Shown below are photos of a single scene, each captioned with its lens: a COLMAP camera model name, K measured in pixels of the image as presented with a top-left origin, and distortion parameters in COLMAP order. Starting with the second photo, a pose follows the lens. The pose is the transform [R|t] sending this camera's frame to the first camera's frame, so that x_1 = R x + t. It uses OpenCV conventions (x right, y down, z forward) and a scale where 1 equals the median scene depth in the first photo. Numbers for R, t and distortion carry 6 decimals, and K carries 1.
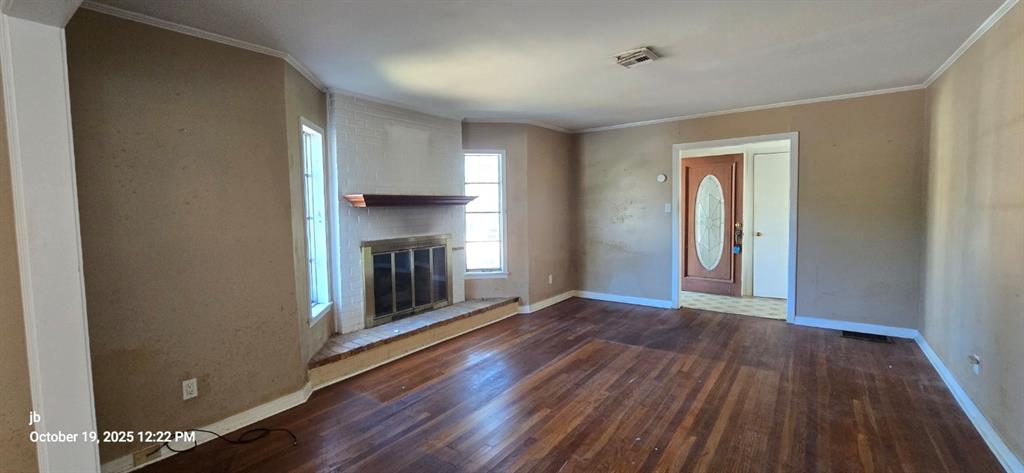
lens RADIAL K [[423.1, 0, 512.3], [0, 423.1, 236.0], [0, 0, 1]] dist [-0.002667, 0.000685]
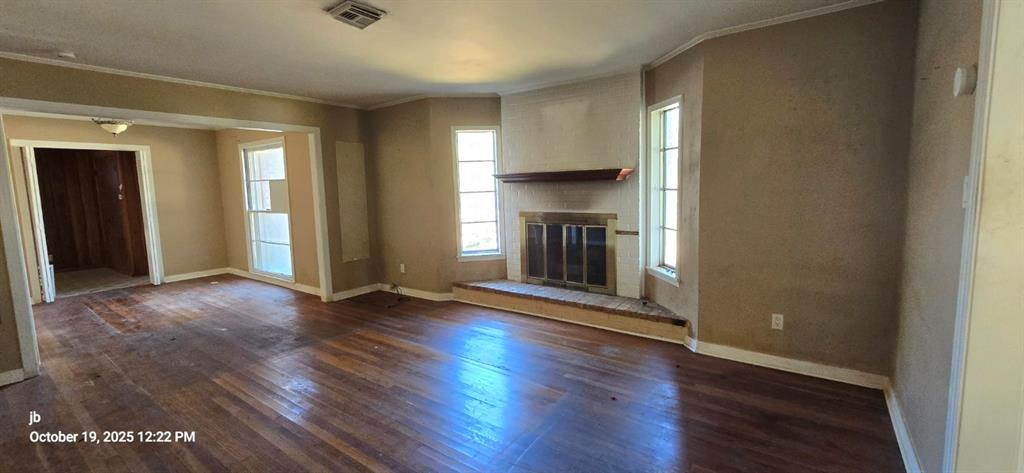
lens RADIAL K [[423.1, 0, 512.8], [0, 423.1, 230.7], [0, 0, 1]] dist [-0.002667, 0.000685]
pose [[-0.010680, 0.124409, -0.992174, 0.786765], [-0.047036, 0.991069, 0.124777, -0.076047], [0.998836, 0.048000, -0.004733, 0.886655]]
